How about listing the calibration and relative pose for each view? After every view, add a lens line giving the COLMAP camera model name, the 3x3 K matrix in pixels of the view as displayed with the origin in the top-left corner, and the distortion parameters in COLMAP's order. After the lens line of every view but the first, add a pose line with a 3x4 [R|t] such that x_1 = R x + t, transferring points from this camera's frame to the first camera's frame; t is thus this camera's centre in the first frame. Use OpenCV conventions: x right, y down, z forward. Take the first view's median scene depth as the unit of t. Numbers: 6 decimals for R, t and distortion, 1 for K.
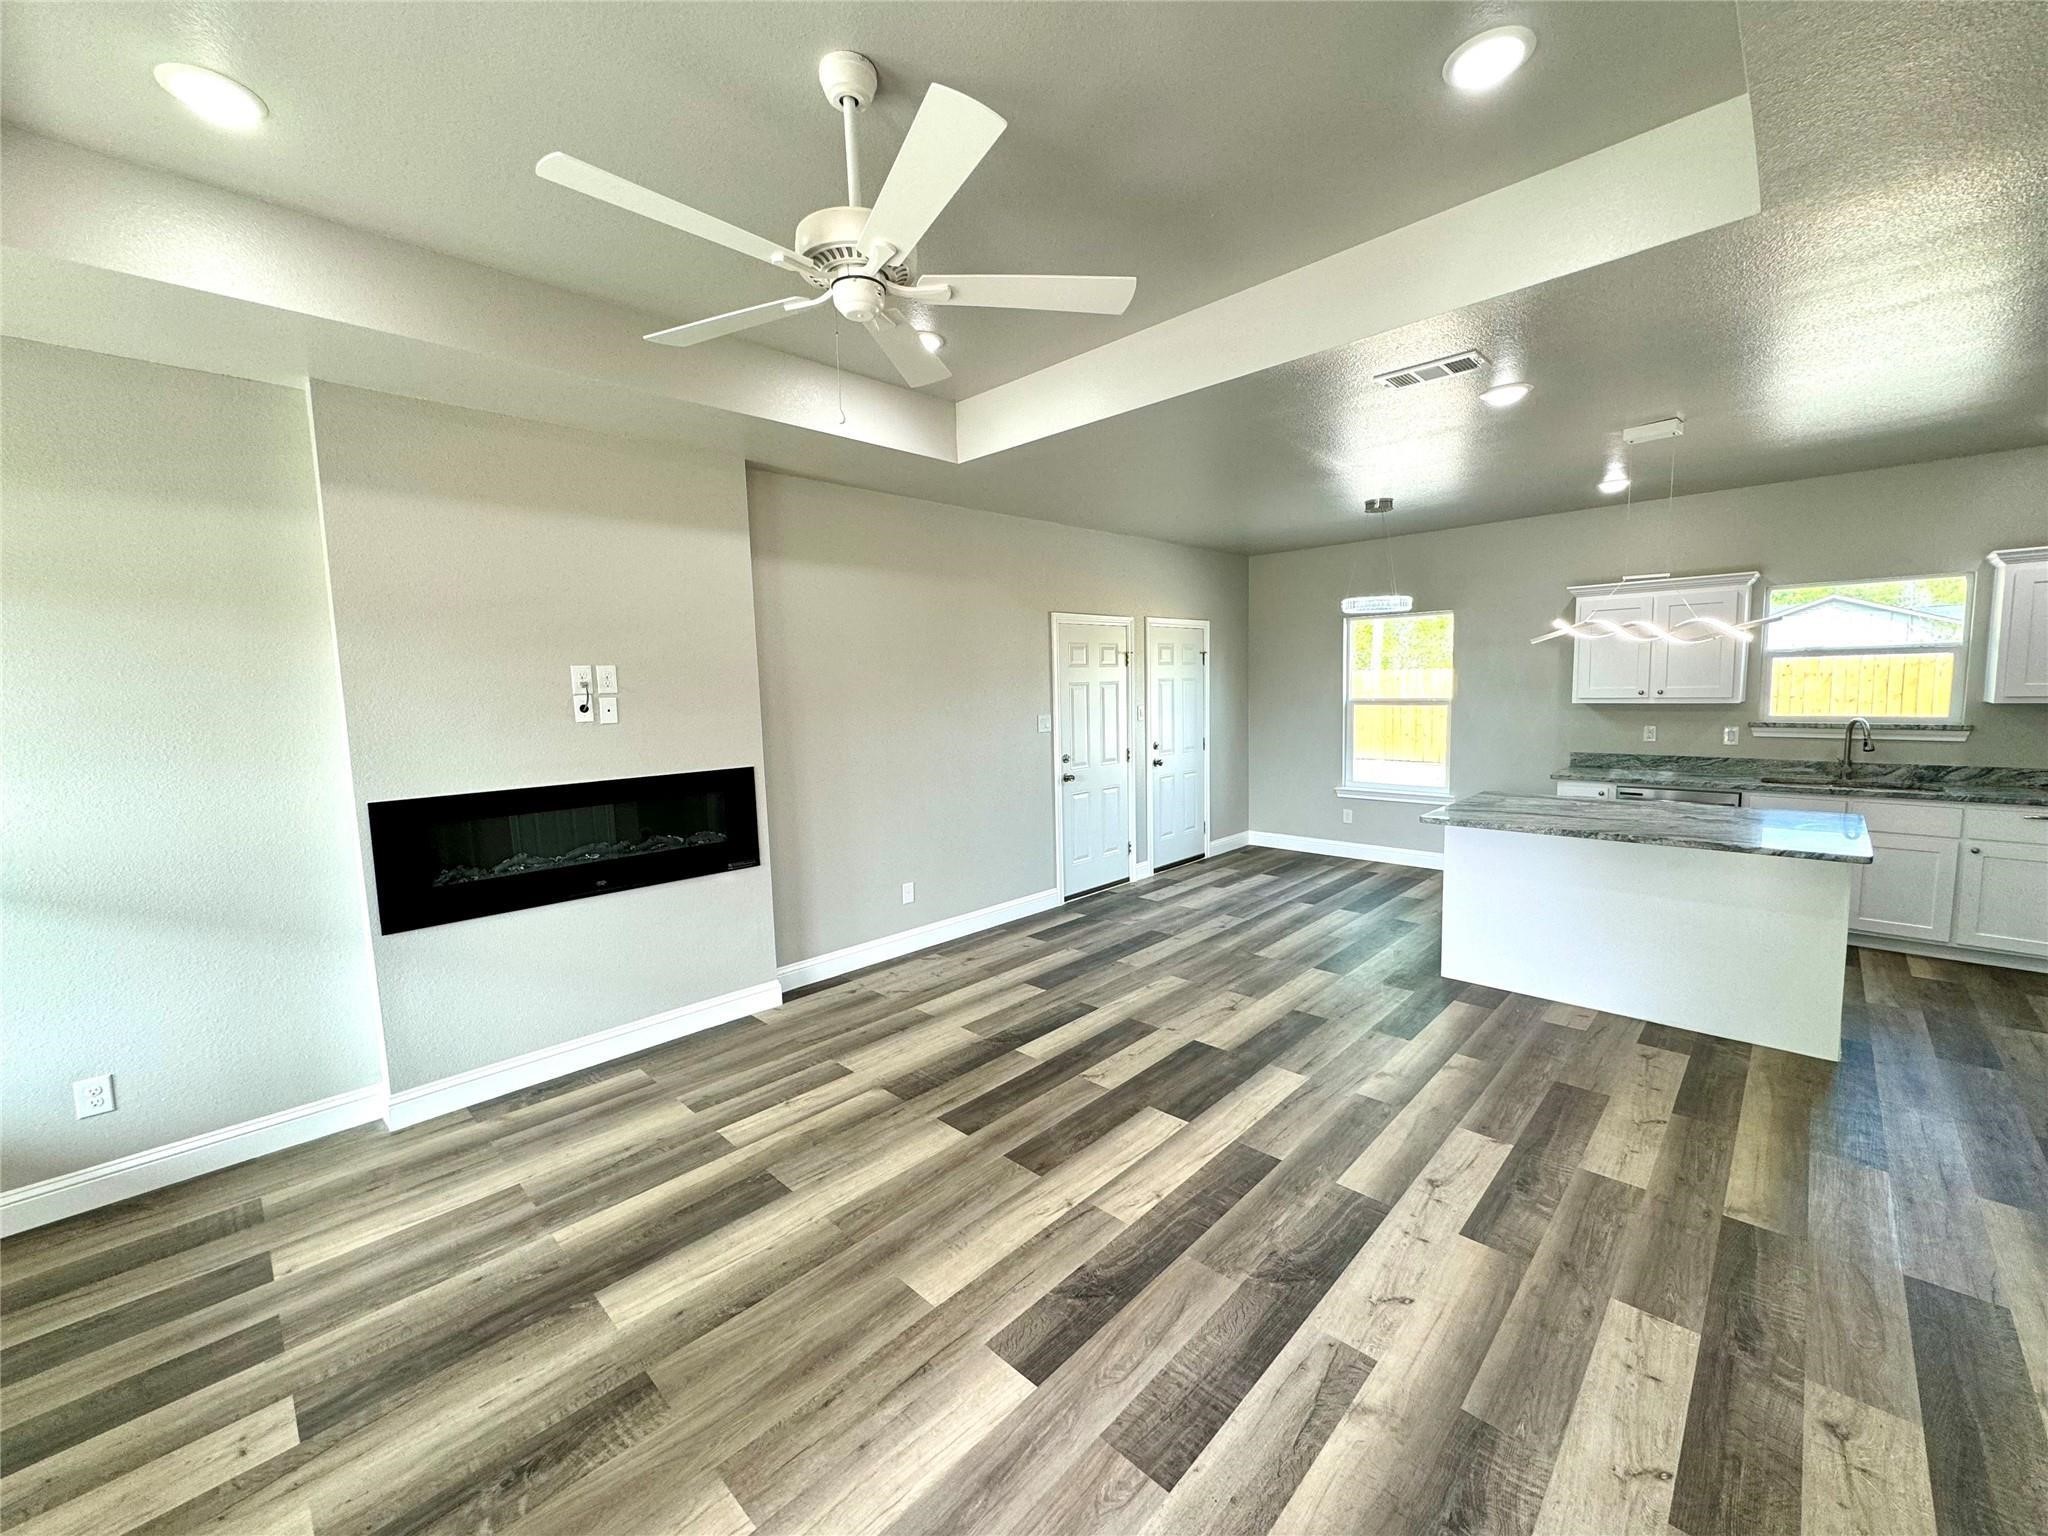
lens RADIAL K [[818.3, 0, 1024.0], [0, 818.3, 768.0], [0, 0, 1]] dist [0.000117, -0.000046]
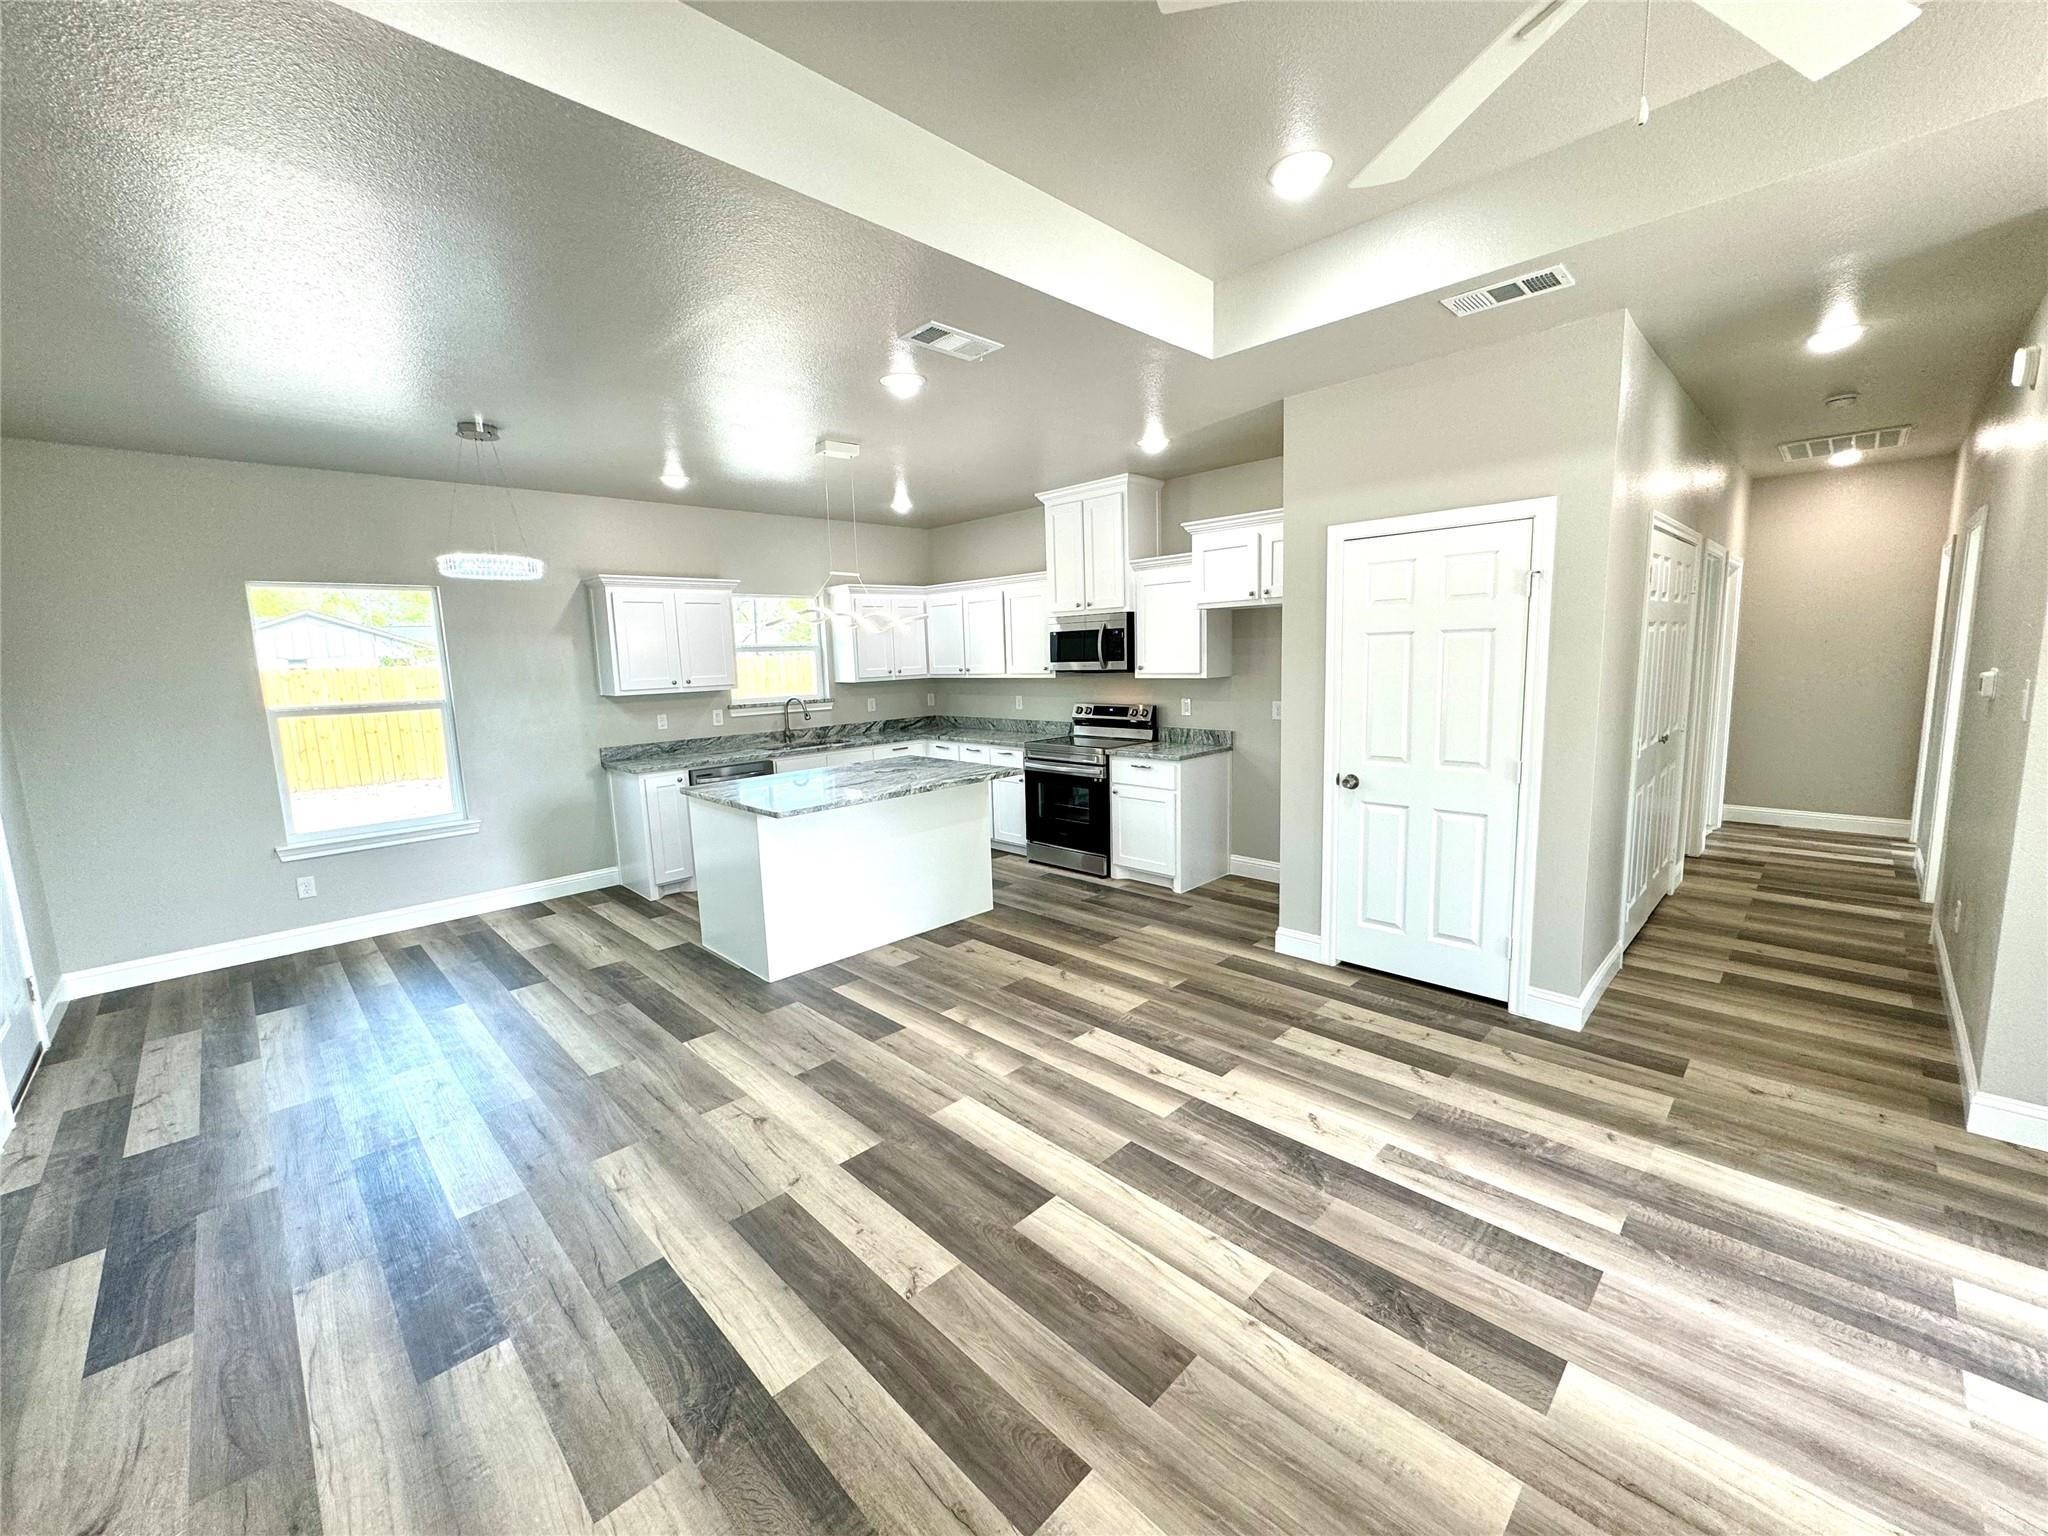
lens RADIAL K [[814.7, 0, 1016.7], [0, 814.7, 764.7], [0, 0, 1]] dist [-0.000934, 0.000011]
pose [[0.024192, -0.113461, 0.993248, -0.424477], [0.136172, 0.984653, 0.109162, -0.058705], [-0.990390, 0.132612, 0.039271, 0.742292]]
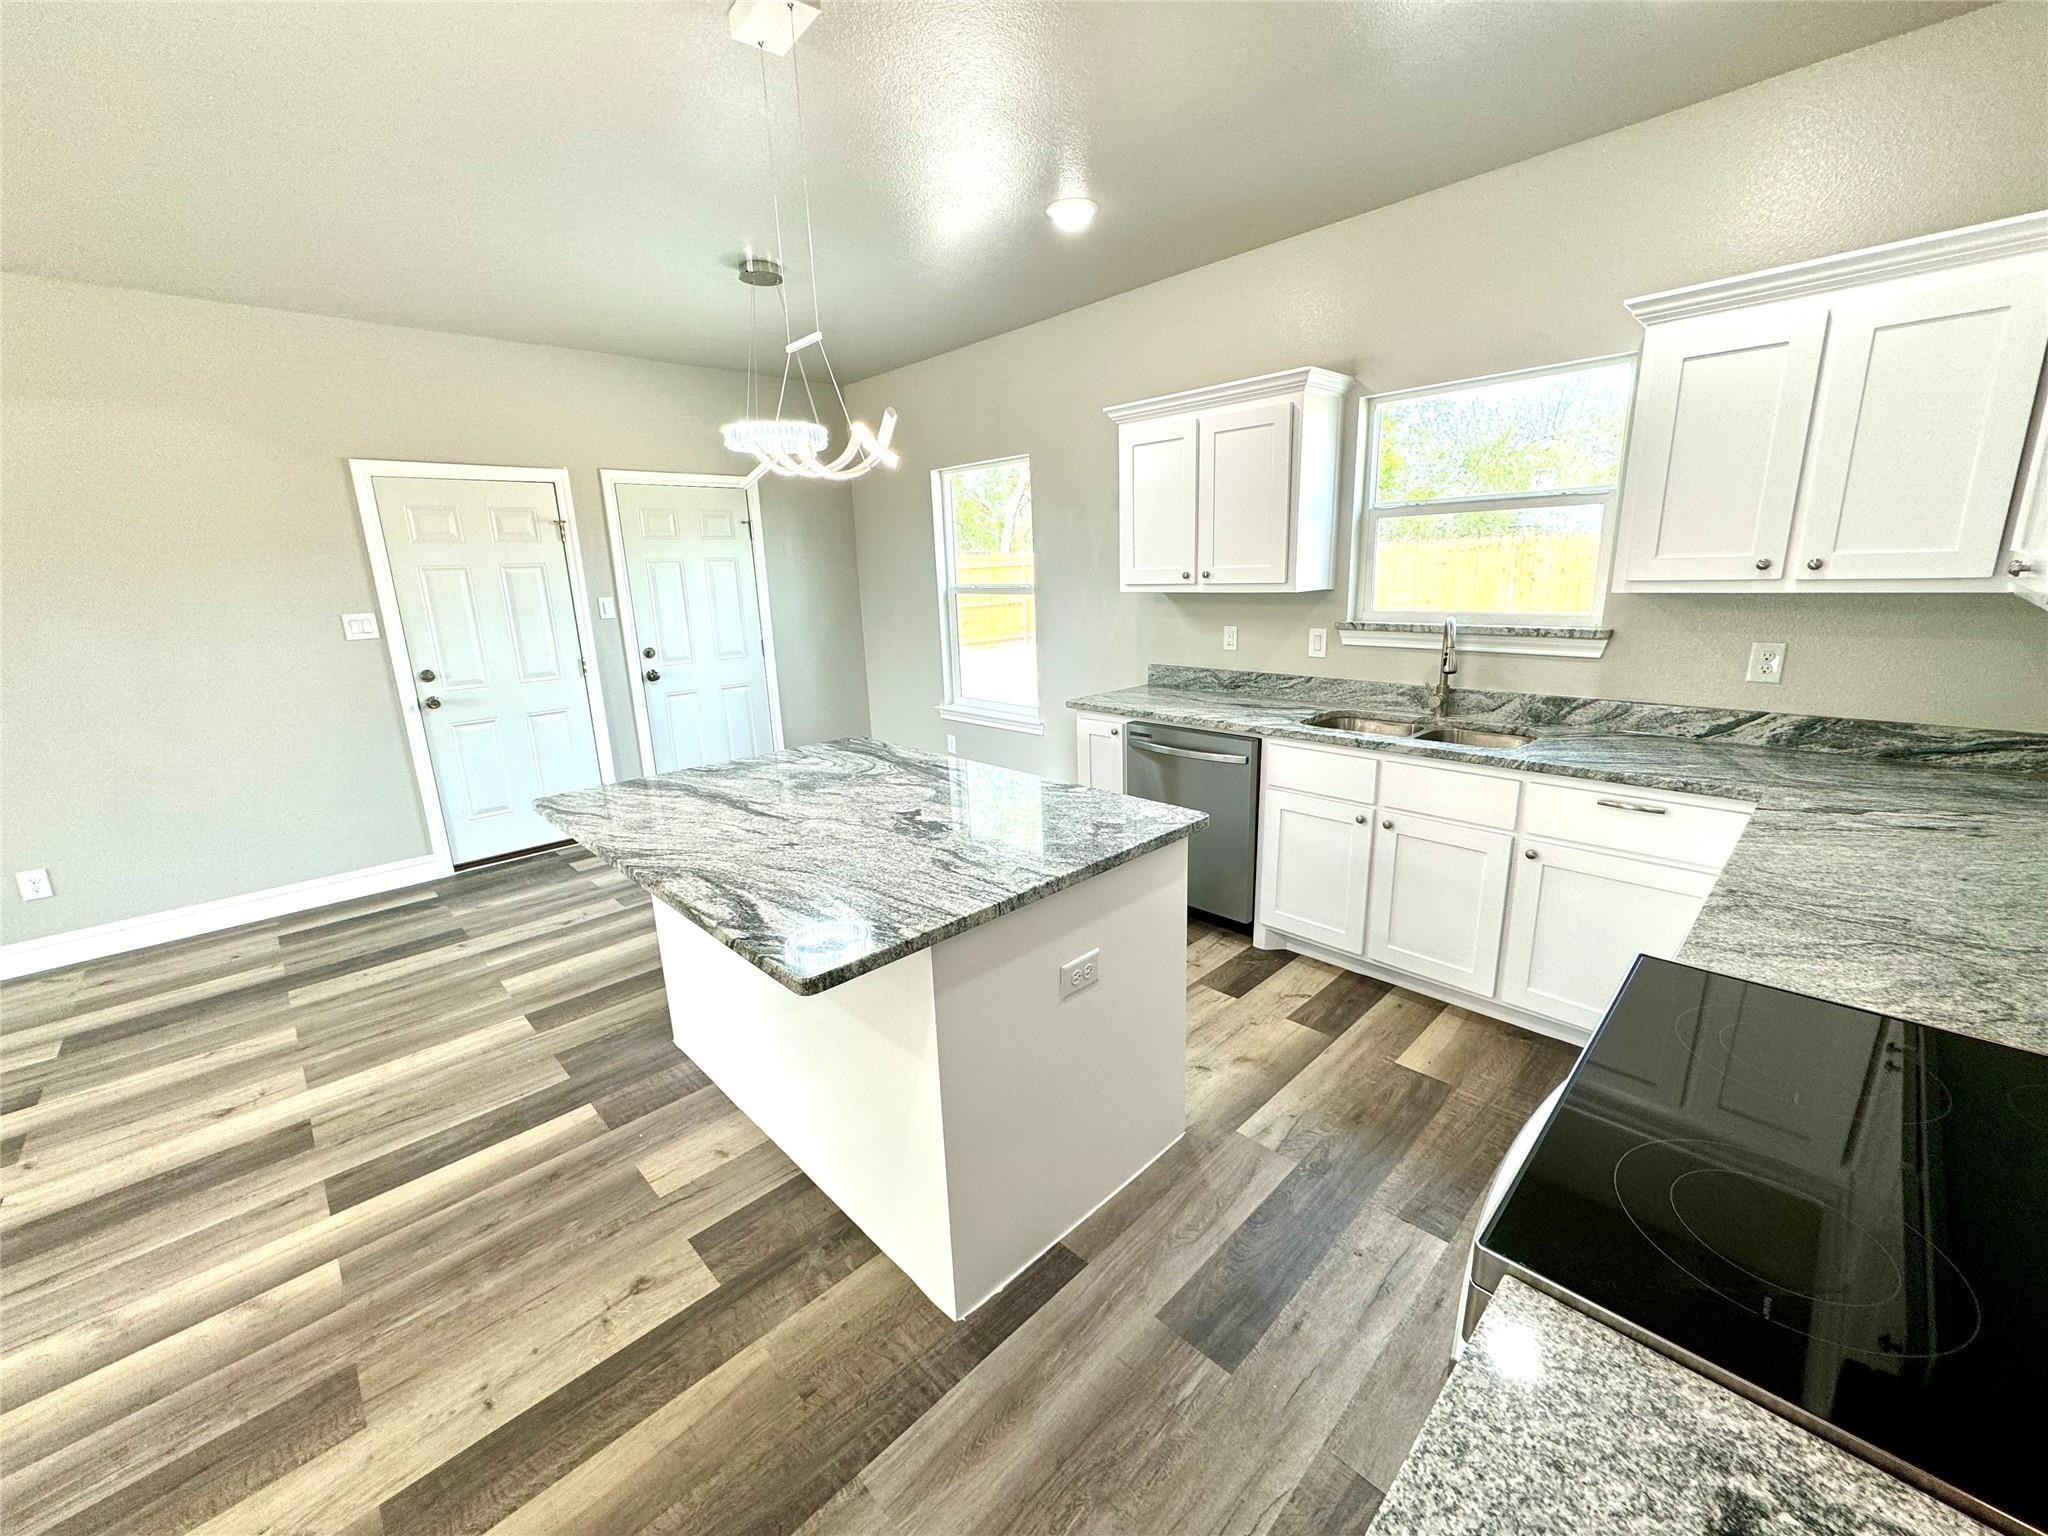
lens RADIAL K [[817.7, 0, 1019.9], [0, 817.7, 768.7], [0, 0, 1]] dist [0.008440, 0.000034]
pose [[0.999388, 0.000606, -0.034987, 0.905427], [0.004313, 0.990090, 0.140365, -0.045605], [0.034725, -0.140430, 0.989481, 0.467455]]
